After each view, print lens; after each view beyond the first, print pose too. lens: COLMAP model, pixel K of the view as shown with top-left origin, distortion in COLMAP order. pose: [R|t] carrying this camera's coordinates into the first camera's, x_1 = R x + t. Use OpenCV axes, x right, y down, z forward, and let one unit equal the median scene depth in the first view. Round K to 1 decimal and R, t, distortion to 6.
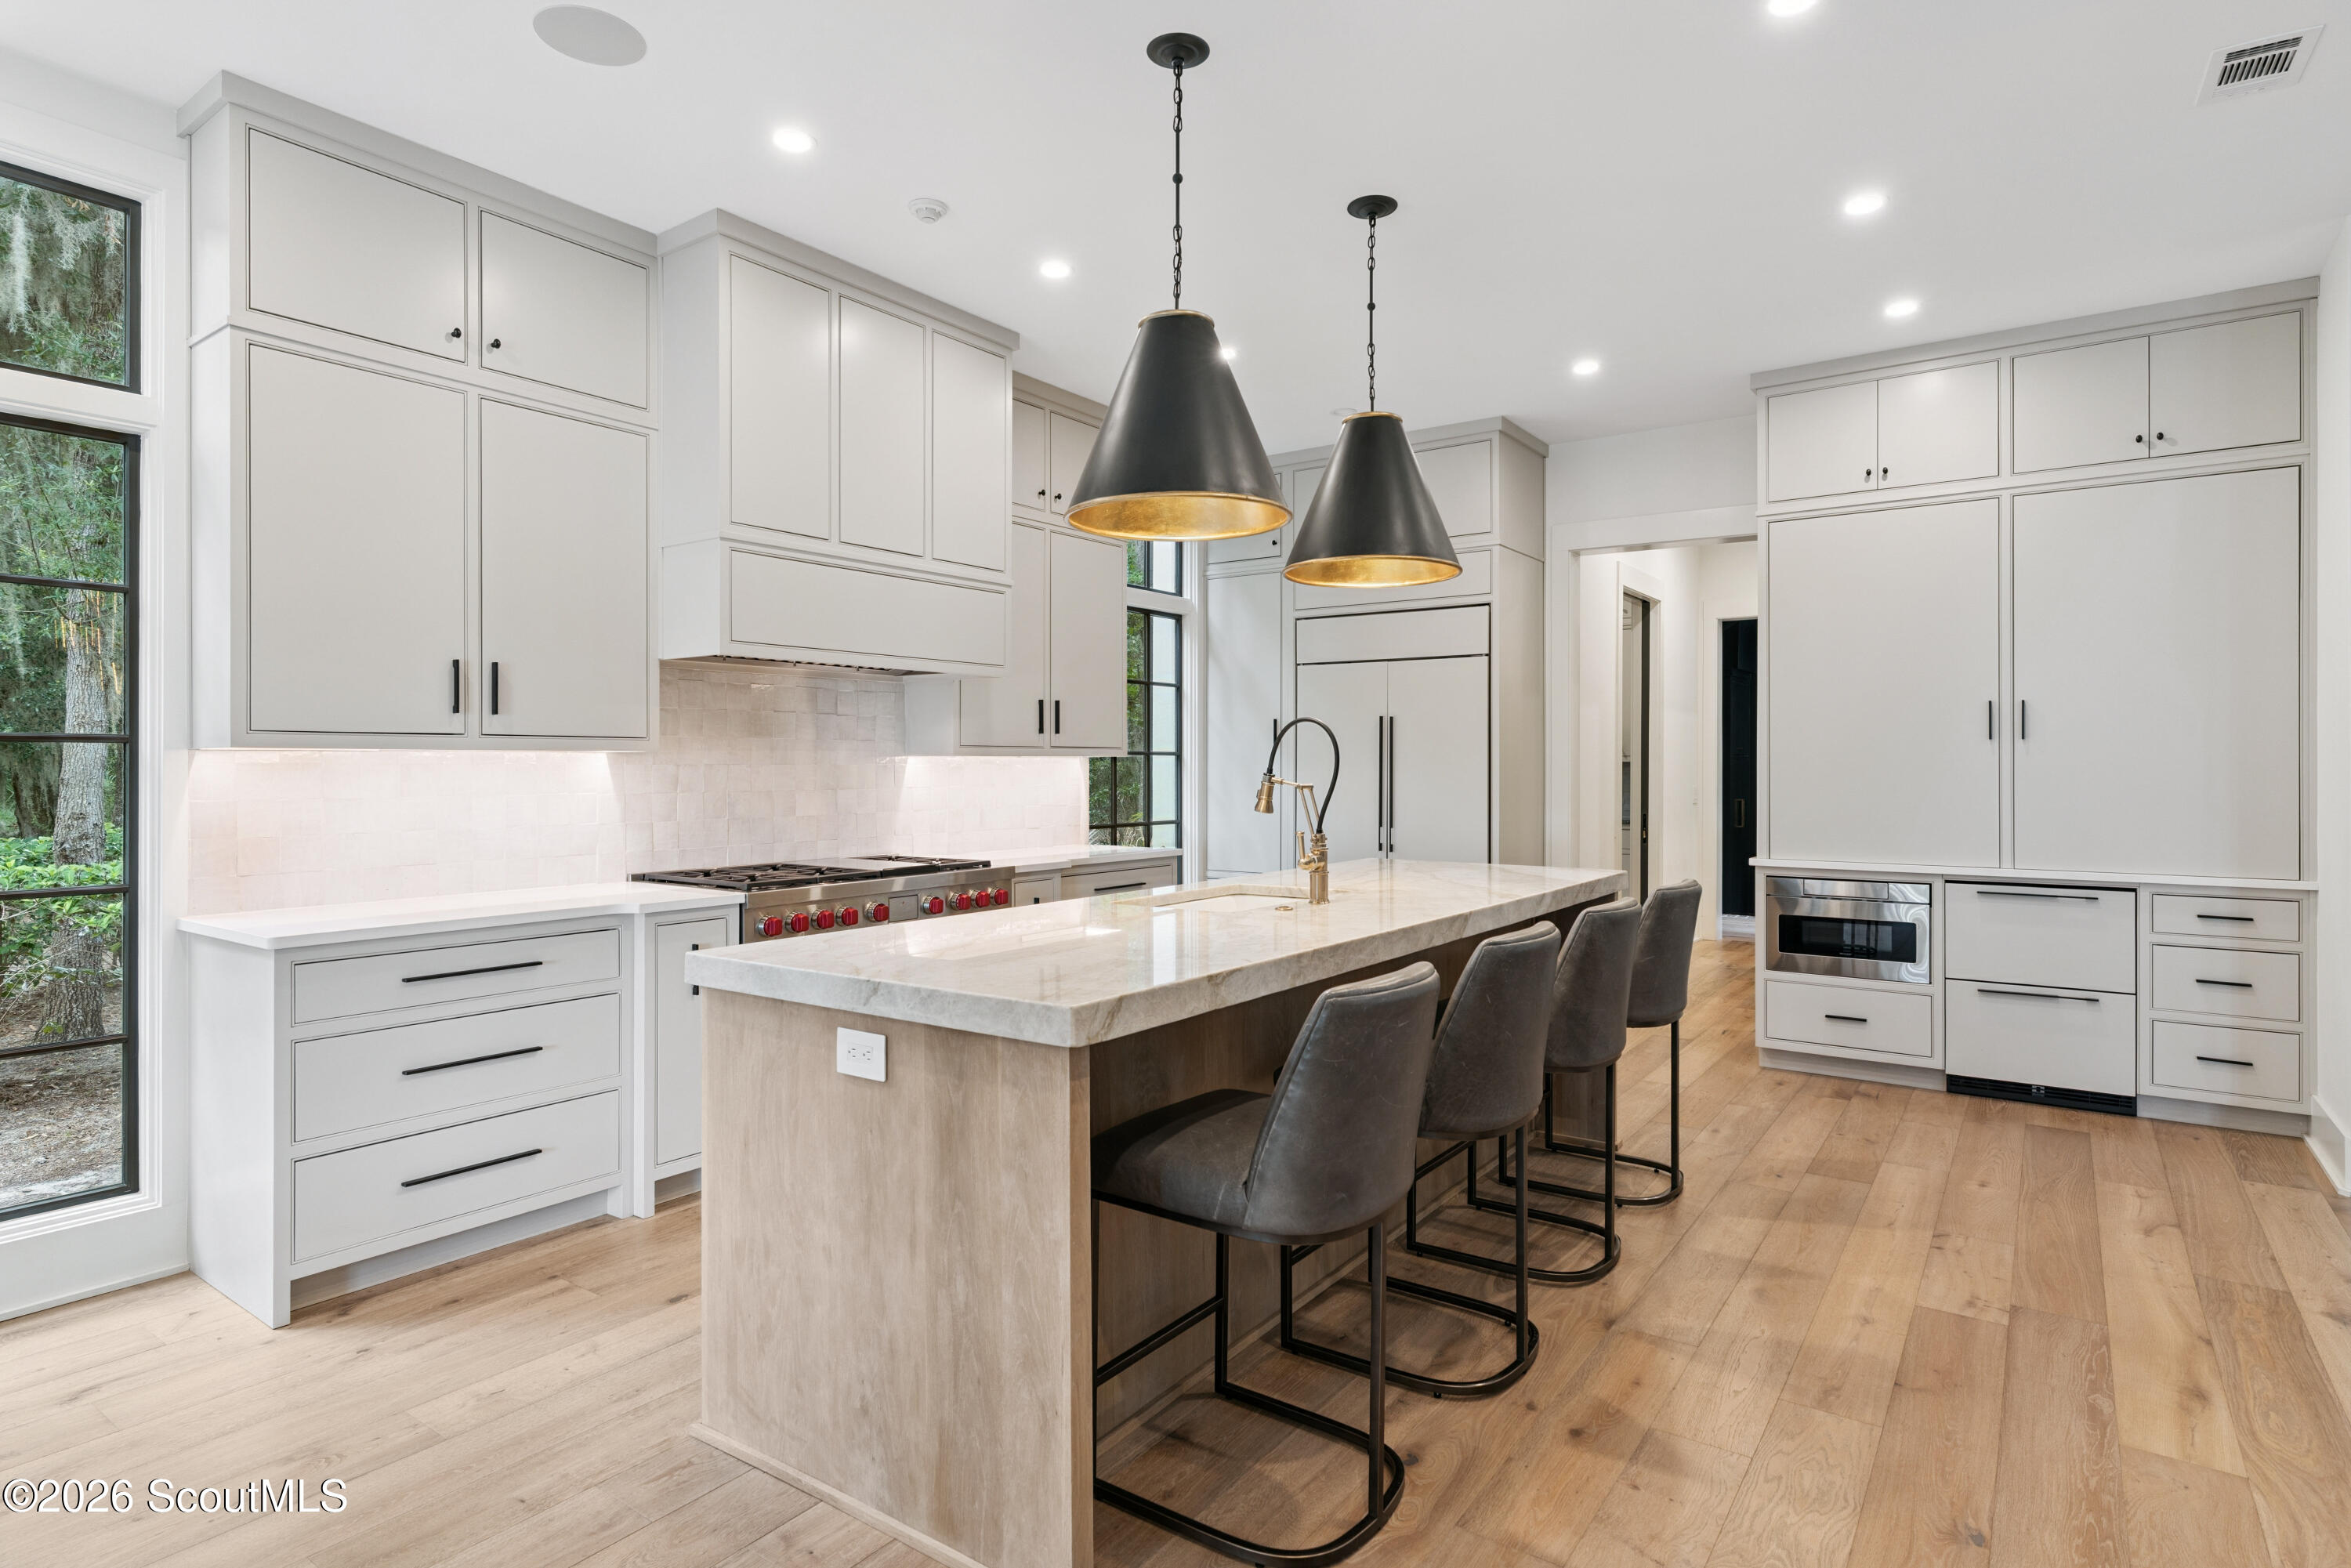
lens RADIAL K [[1245.4, 0, 1171.8], [0, 1245.4, 774.0], [0, 0, 1]] dist [0.005708, 0.000363]
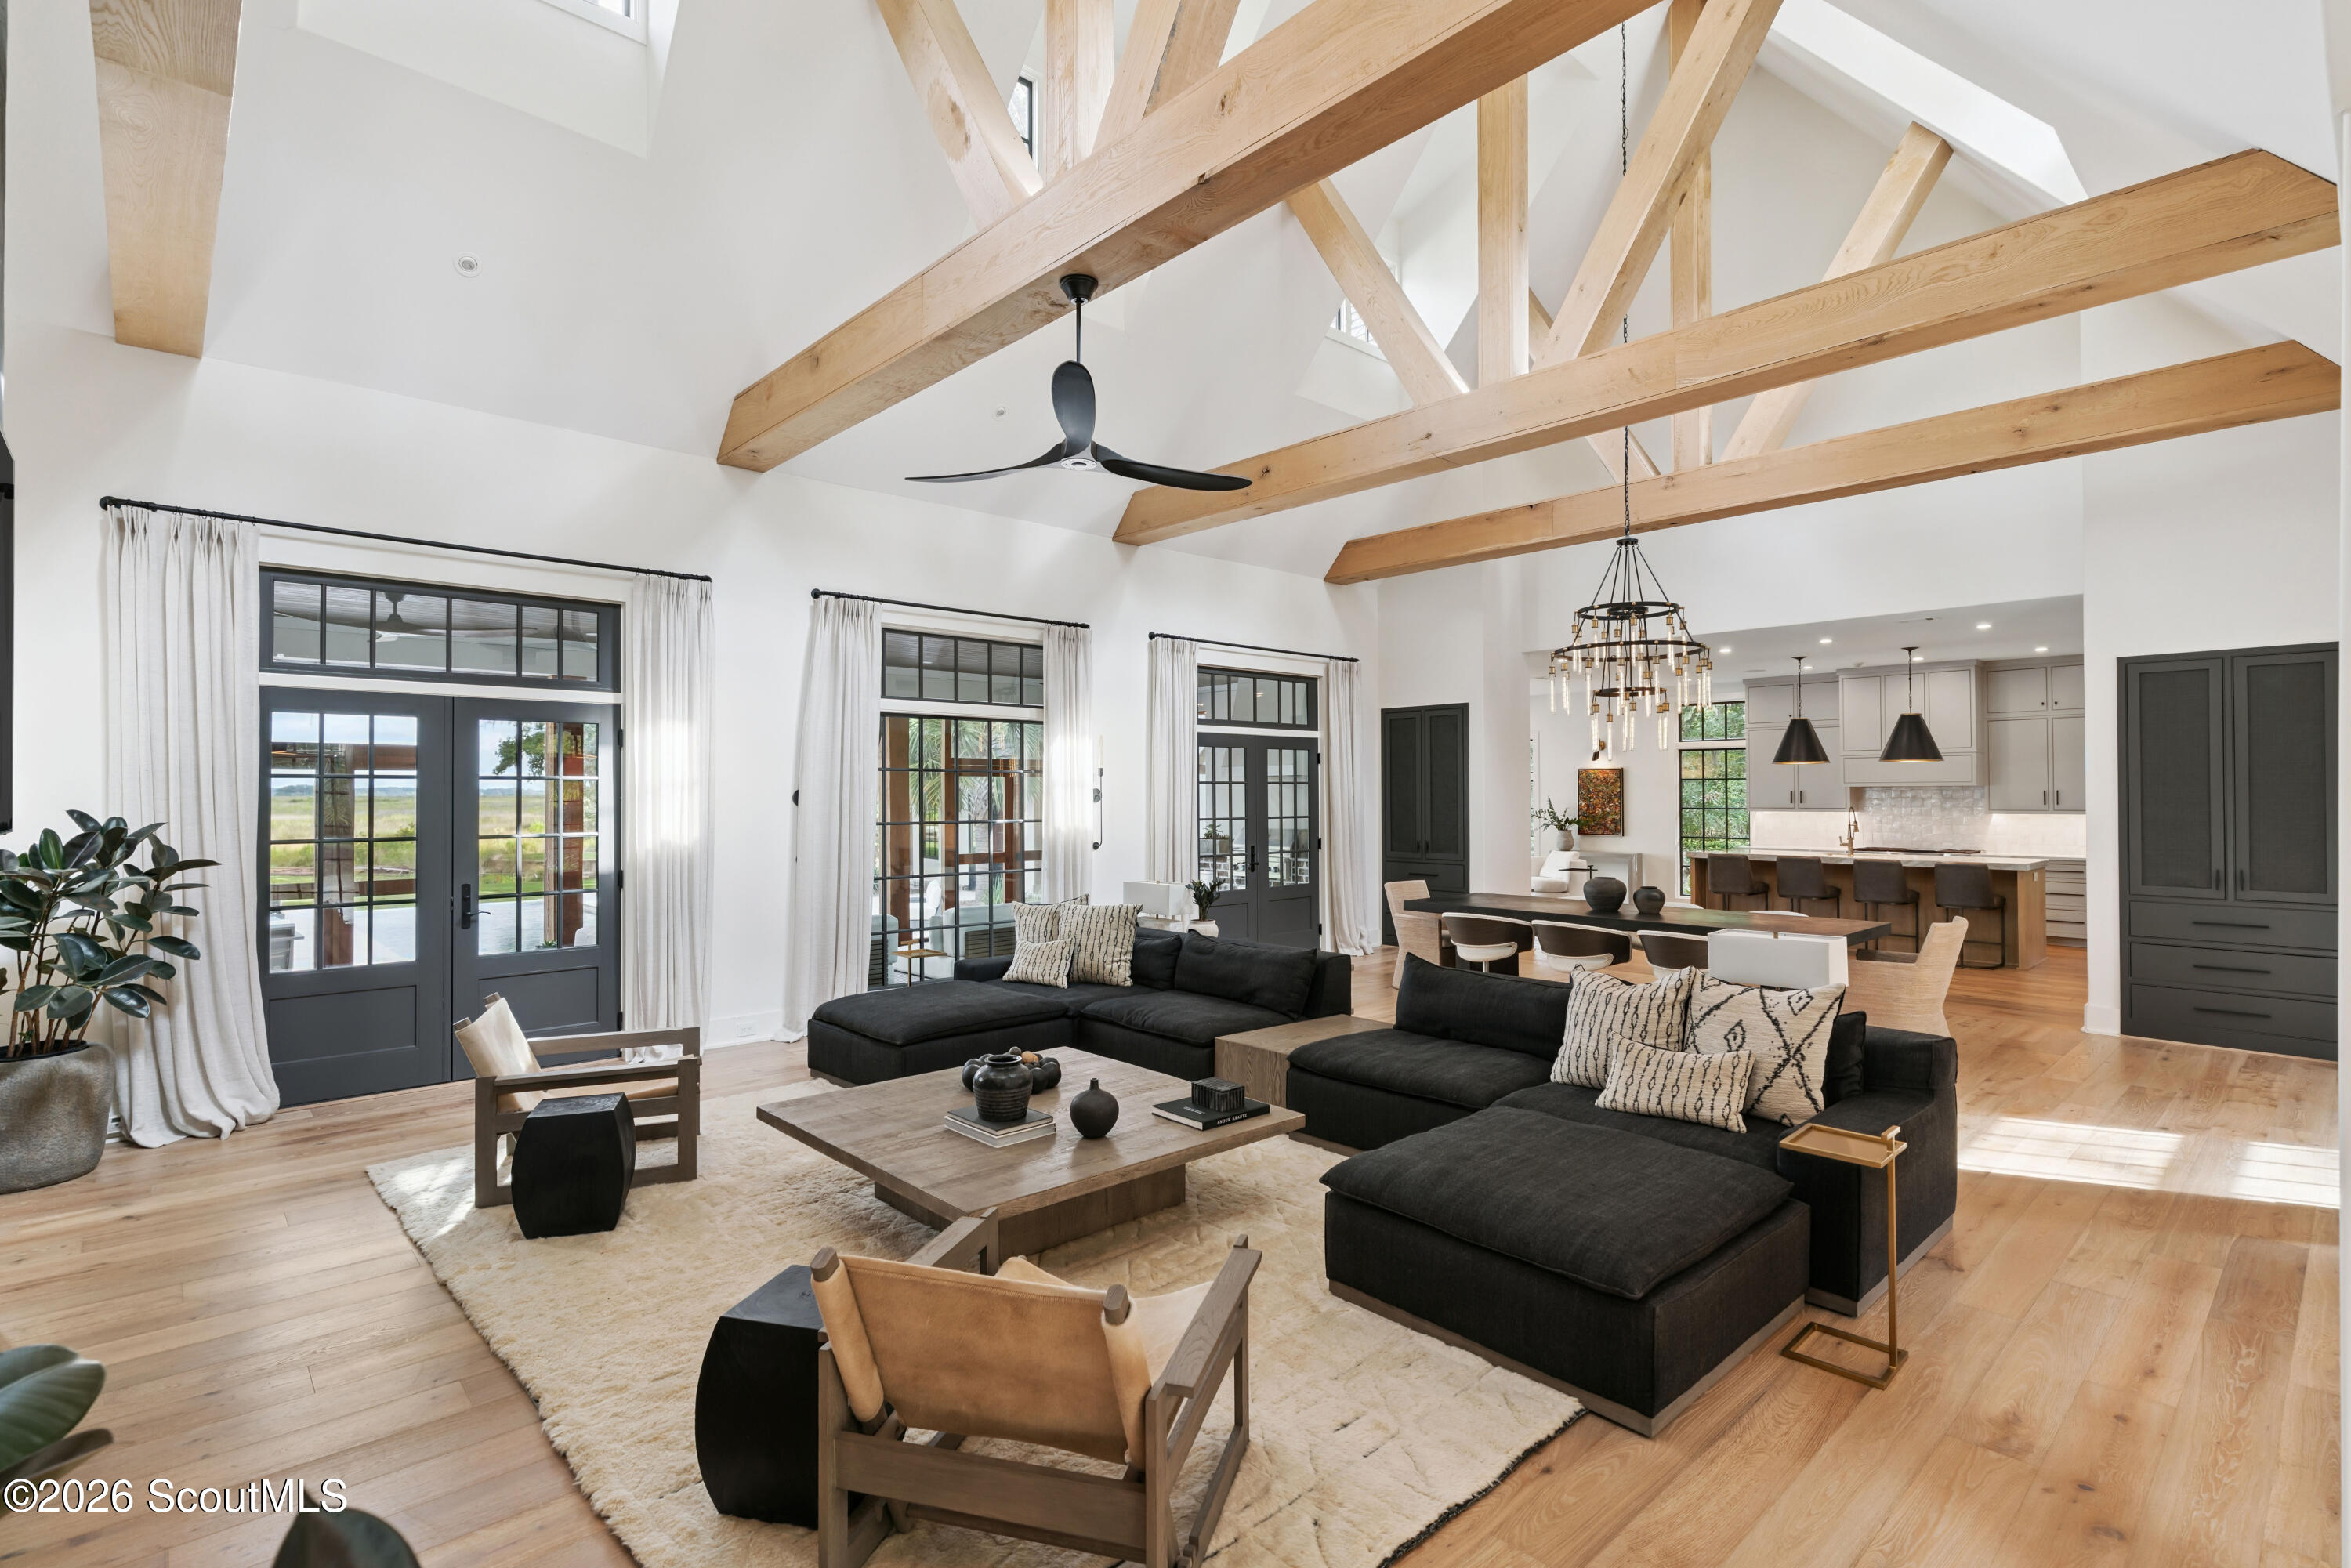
lens RADIAL K [[1102.6, 0, 1175.5], [0, 1102.6, 784.0], [0, 0, 1]] dist [0.000012, -0.000341]
pose [[-0.209449, -0.008379, -0.977784, 3.020234], [-0.004198, 0.999962, -0.007670, -0.064399], [0.977810, 0.002499, -0.209477, -0.239801]]
